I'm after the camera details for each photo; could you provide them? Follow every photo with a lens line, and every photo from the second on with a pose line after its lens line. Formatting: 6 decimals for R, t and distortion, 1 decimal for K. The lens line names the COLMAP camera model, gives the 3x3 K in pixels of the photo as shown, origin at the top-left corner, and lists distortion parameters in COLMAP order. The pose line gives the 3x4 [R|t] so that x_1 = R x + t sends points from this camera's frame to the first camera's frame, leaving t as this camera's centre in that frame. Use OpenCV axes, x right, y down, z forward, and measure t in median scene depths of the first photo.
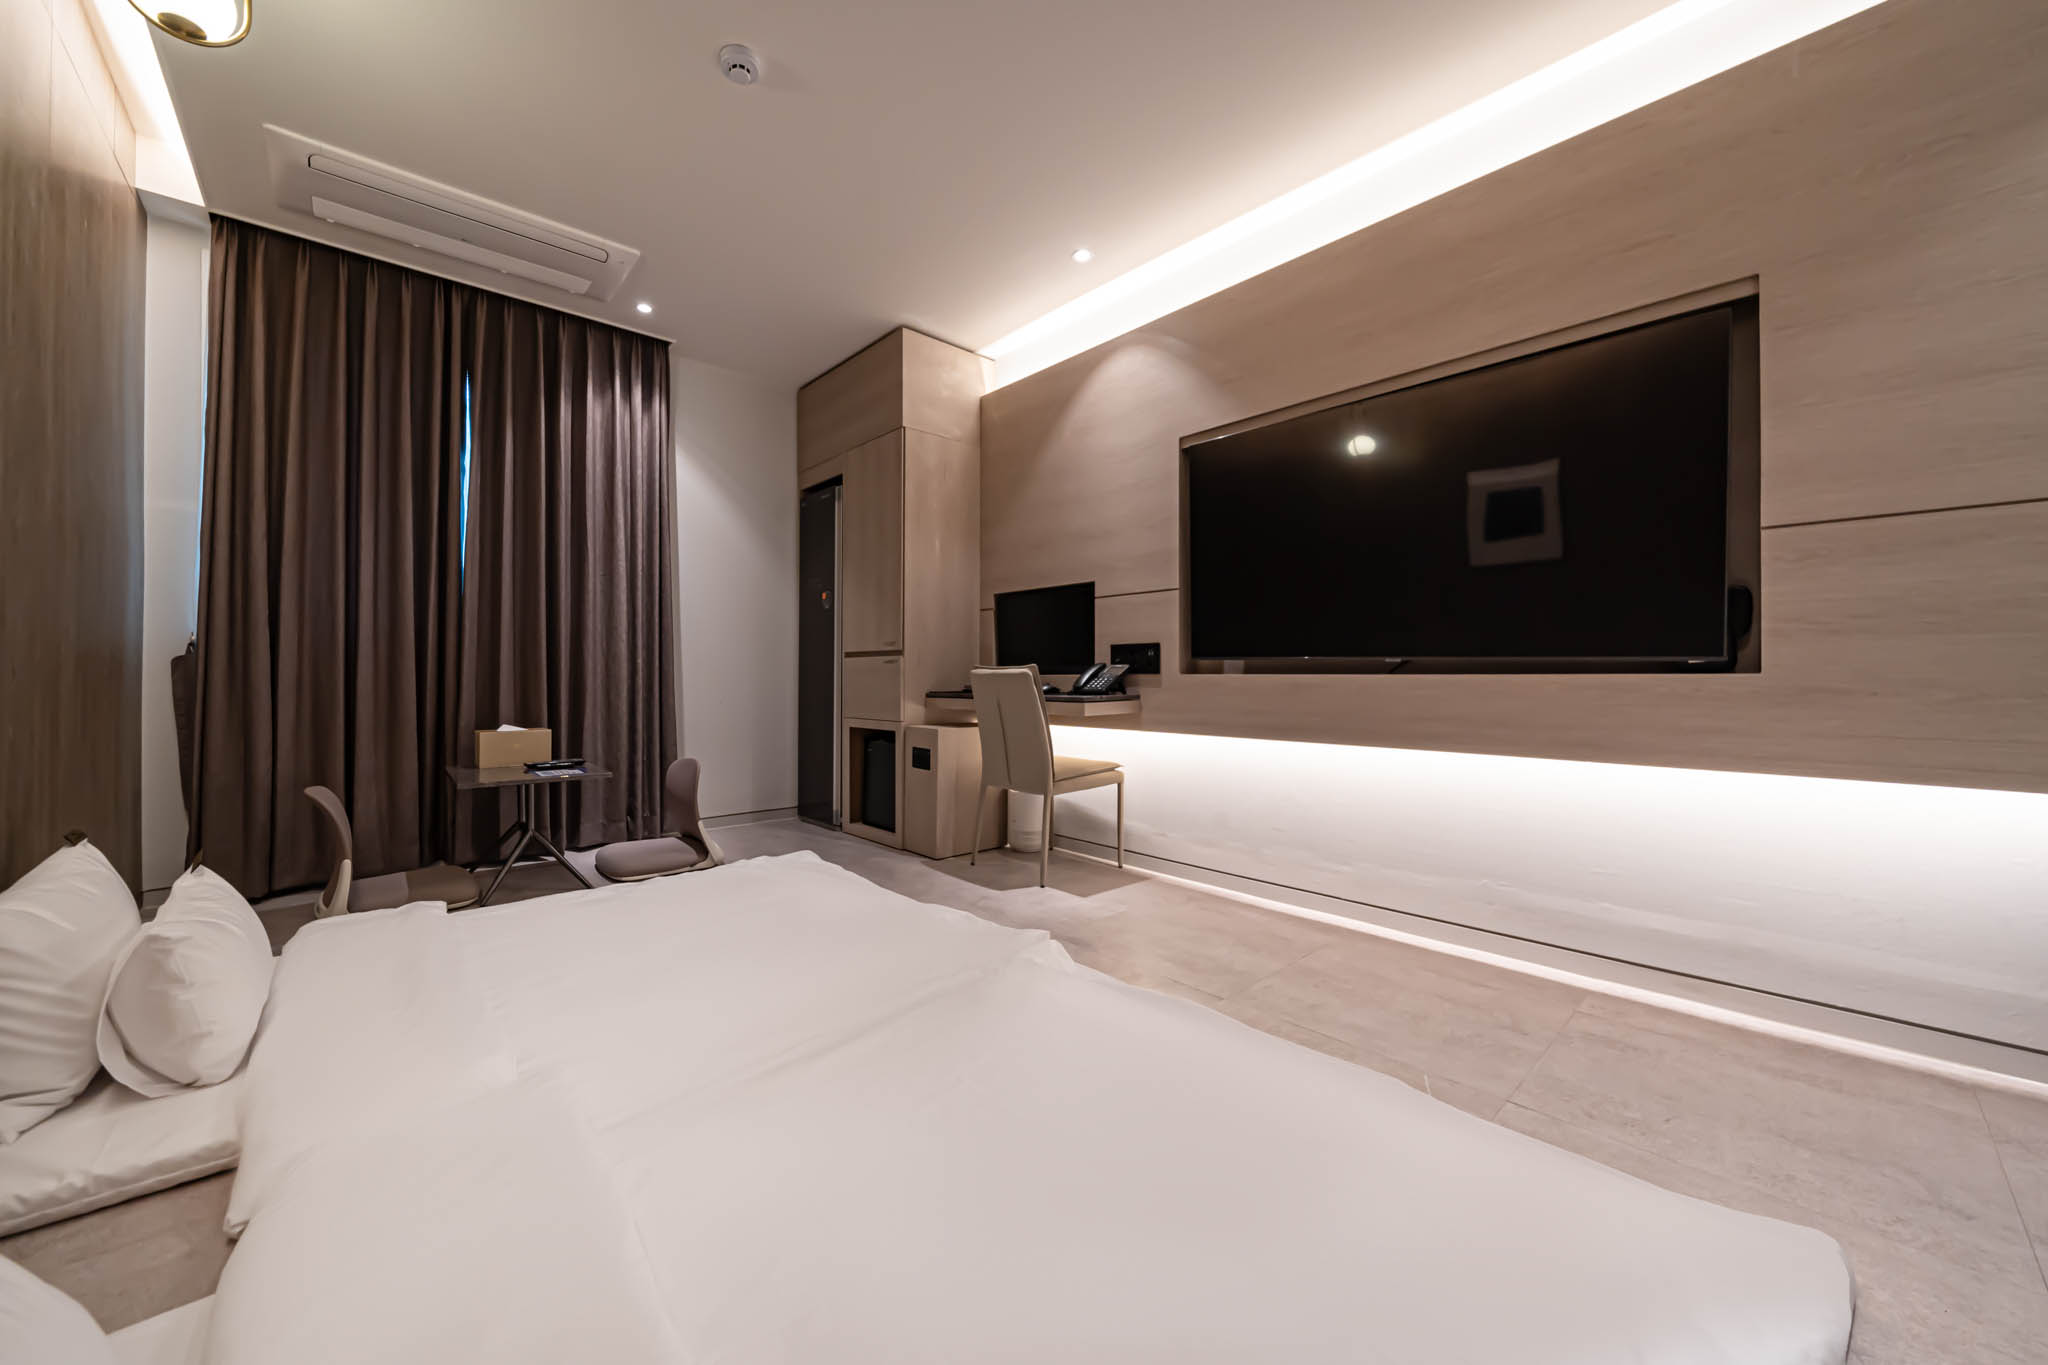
lens RADIAL K [[704.2, 0, 1024.0], [0, 704.2, 682.5], [0, 0, 1]] dist [-0.001162, -0.000114]
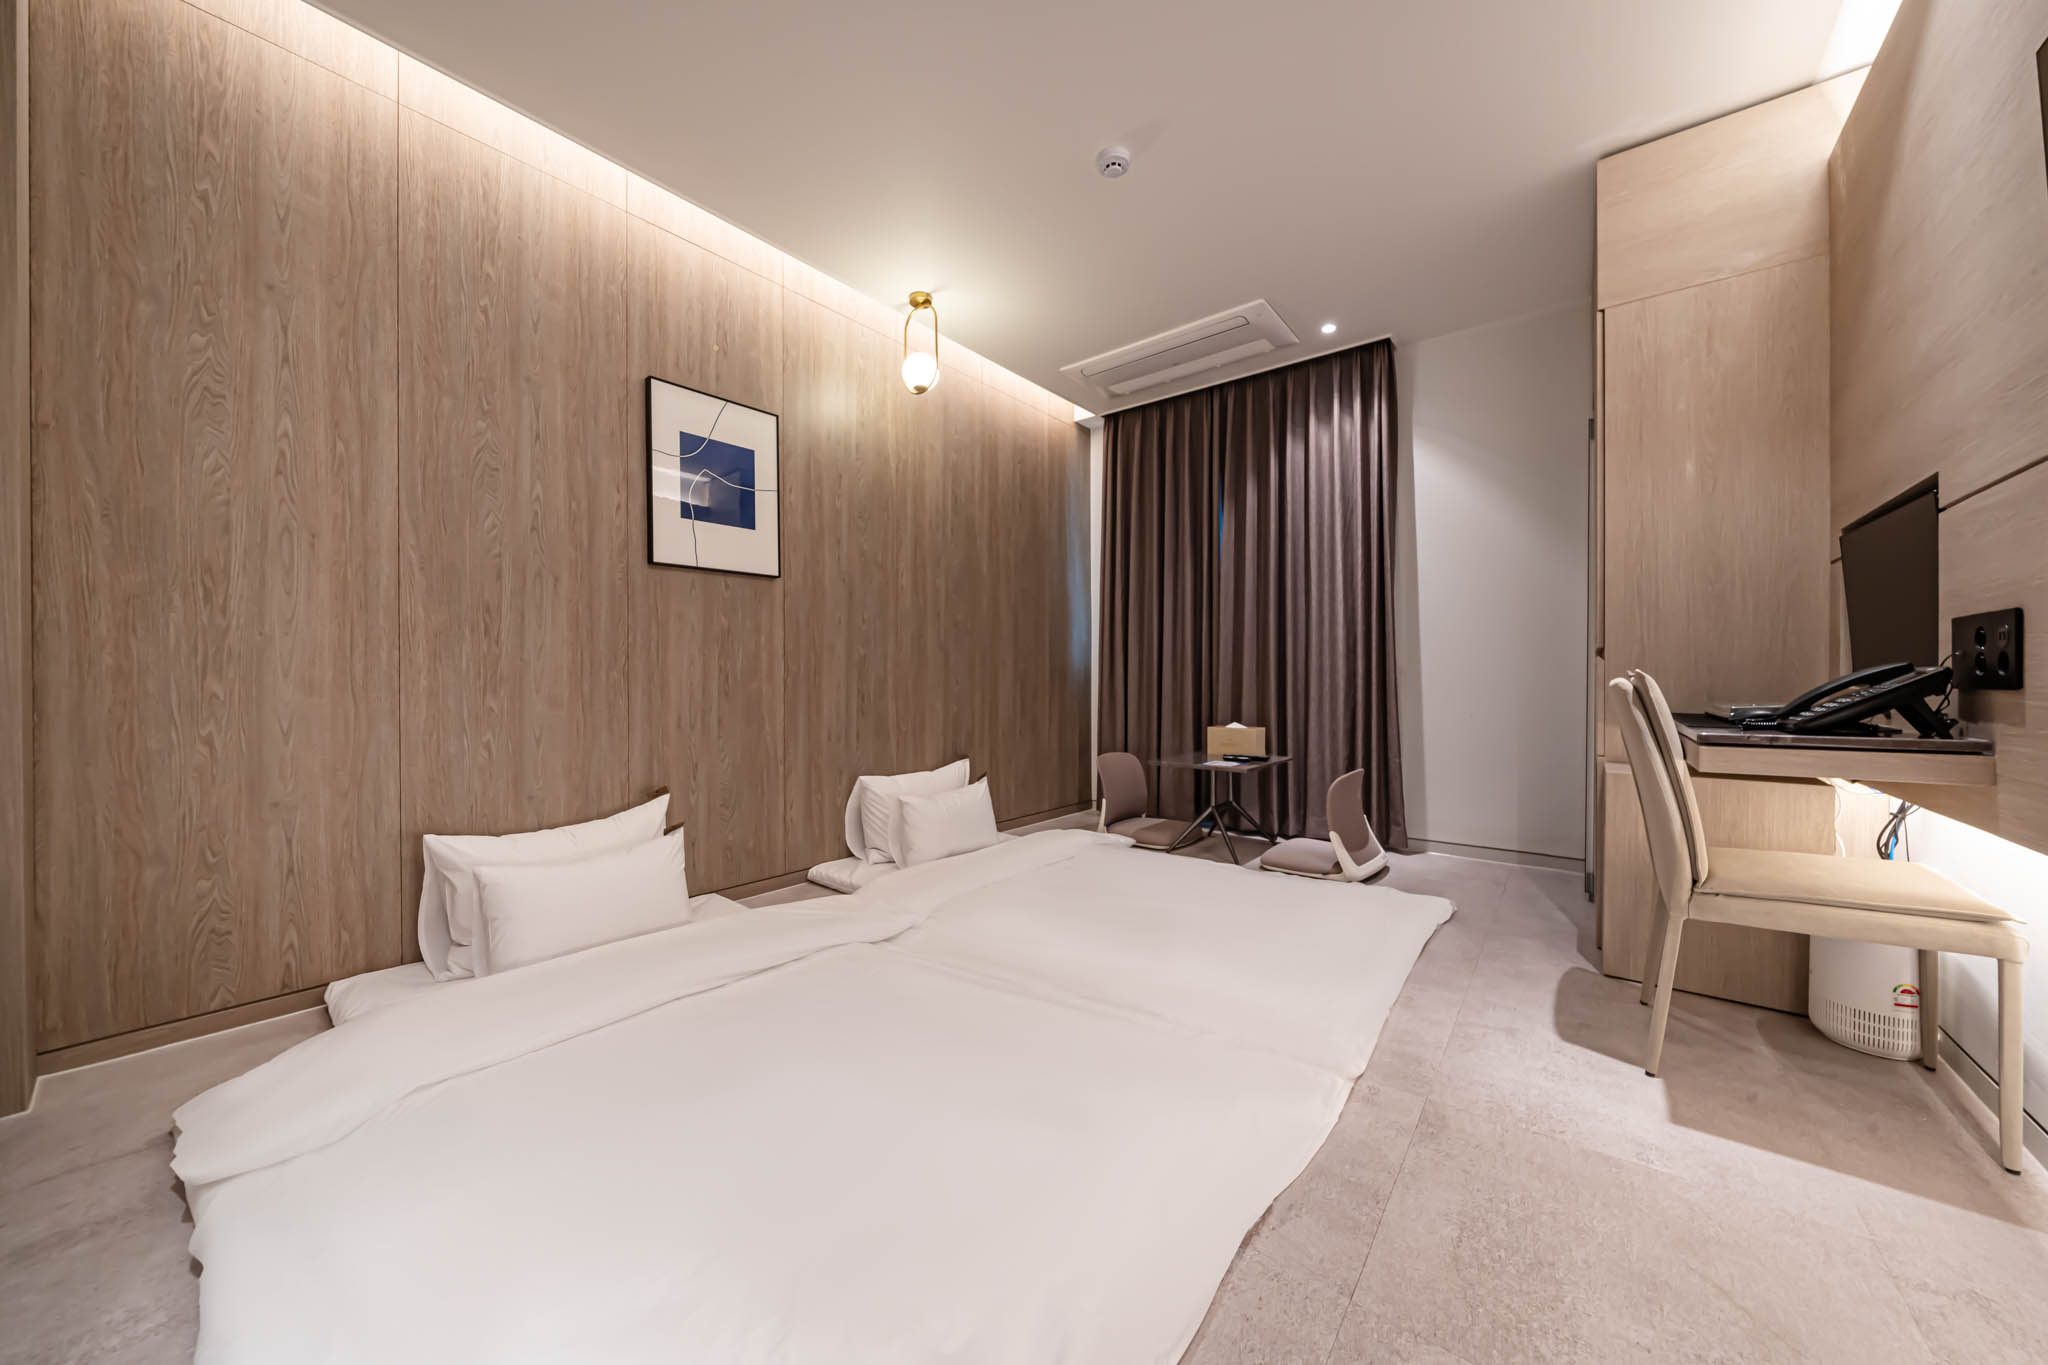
lens RADIAL K [[725.3, 0, 1012.2], [0, 725.3, 692.7], [0, 0, 1]] dist [-0.000682, -0.000001]
pose [[0.169714, 0.018183, -0.985326, 0.465300], [-0.010518, 0.999806, 0.016639, -0.011330], [0.985437, 0.007540, 0.169872, 0.386350]]
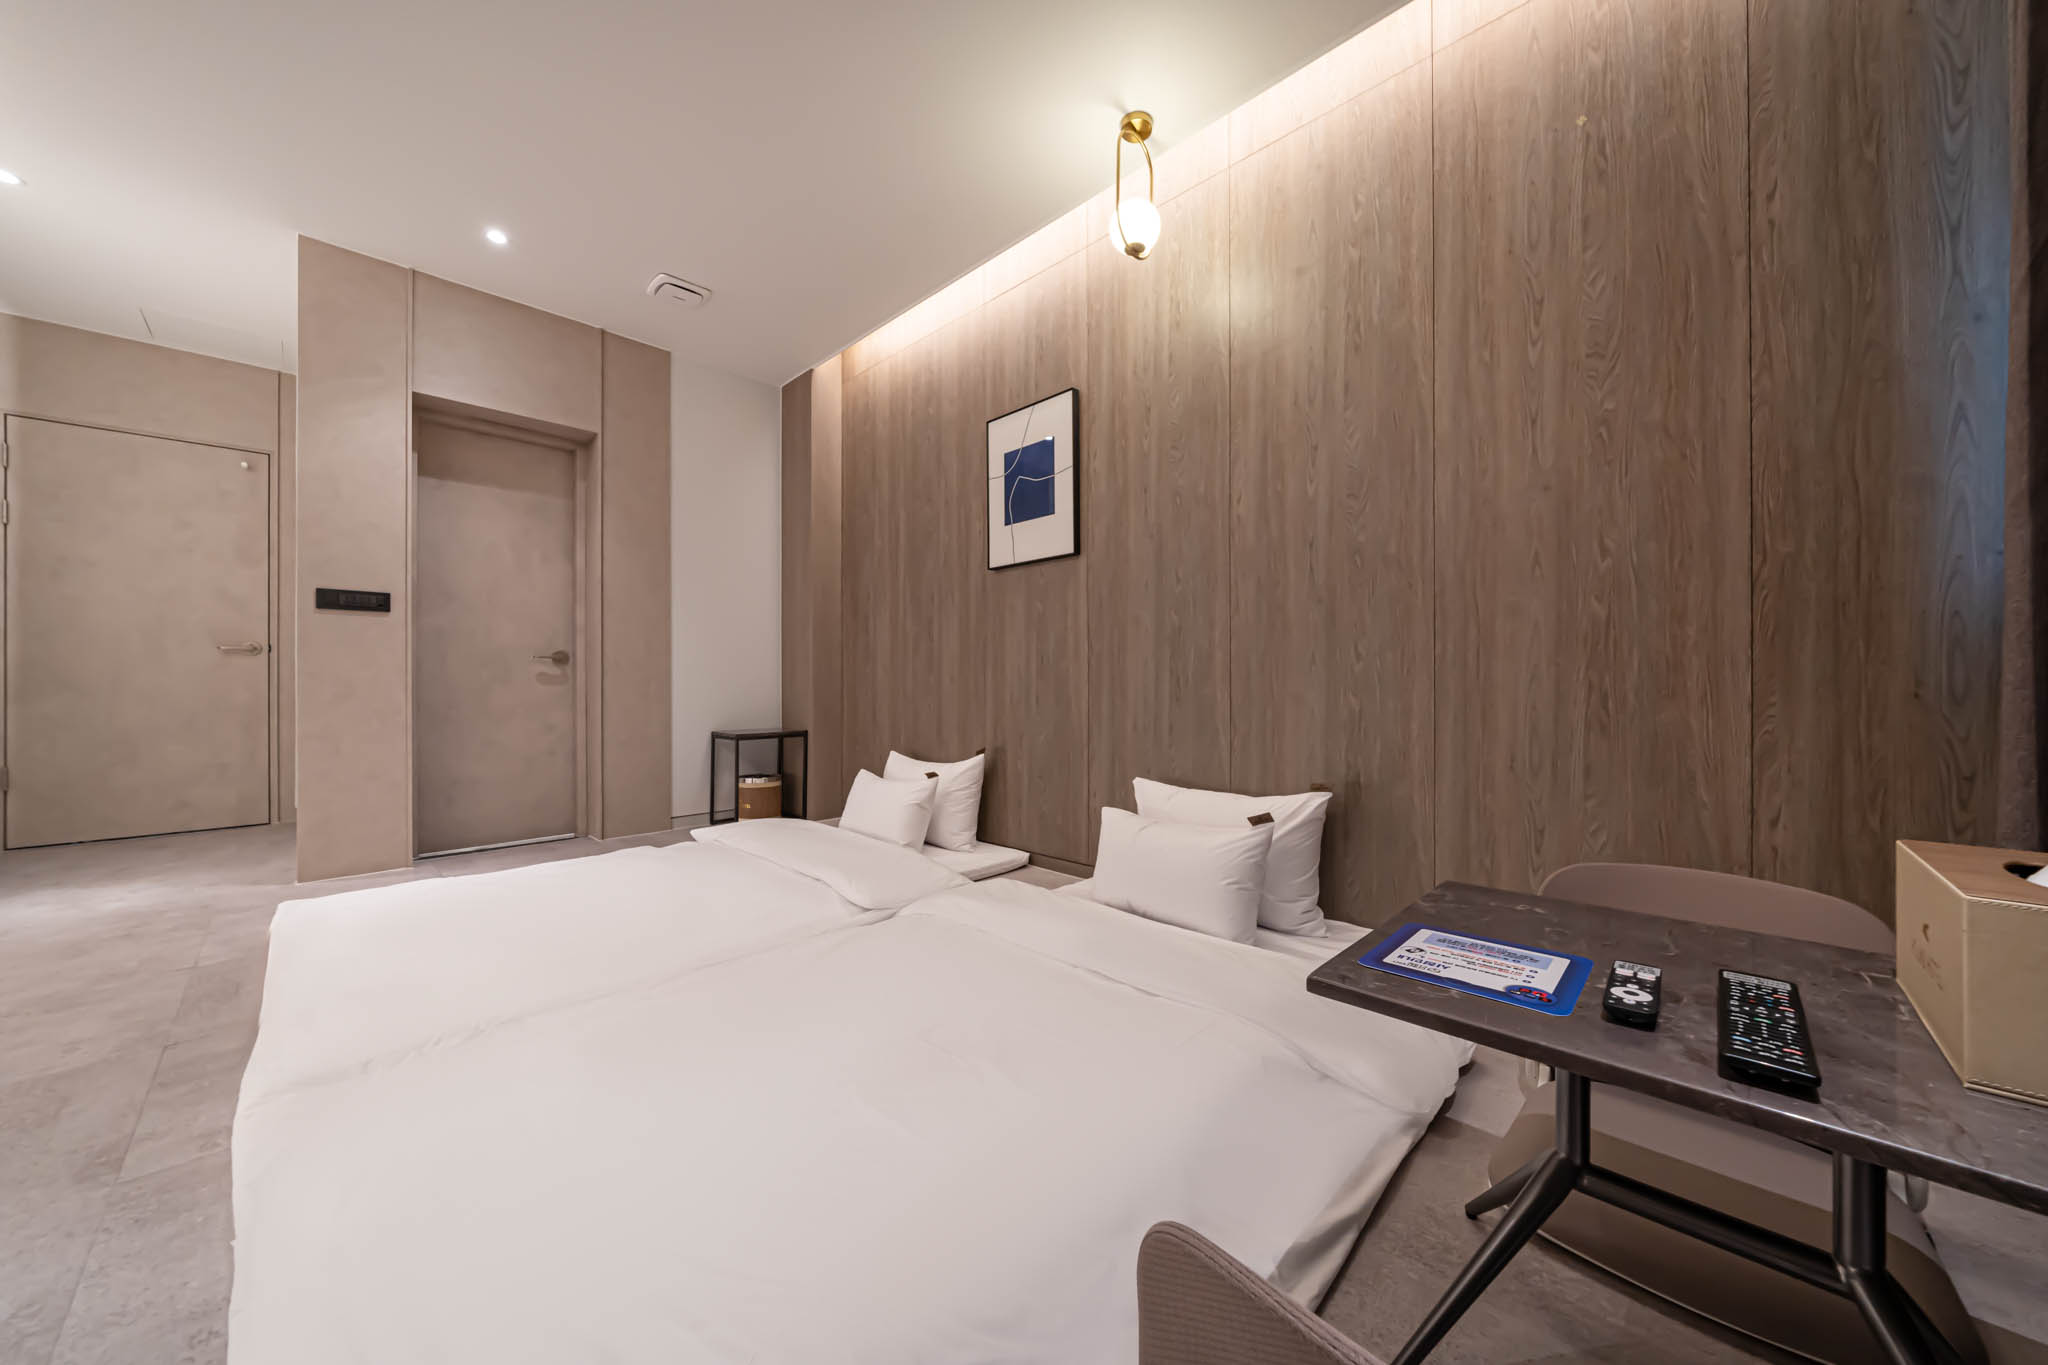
lens RADIAL K [[704.2, 0, 1024.0], [0, 704.2, 682.5], [0, 0, 1]] dist [-0.001162, -0.000114]
pose [[-0.997242, 0.000642, -0.074216, -0.377330], [-0.000194, 0.999937, 0.011260, 0.009087], [0.074219, 0.011243, -0.997179, 1.115391]]
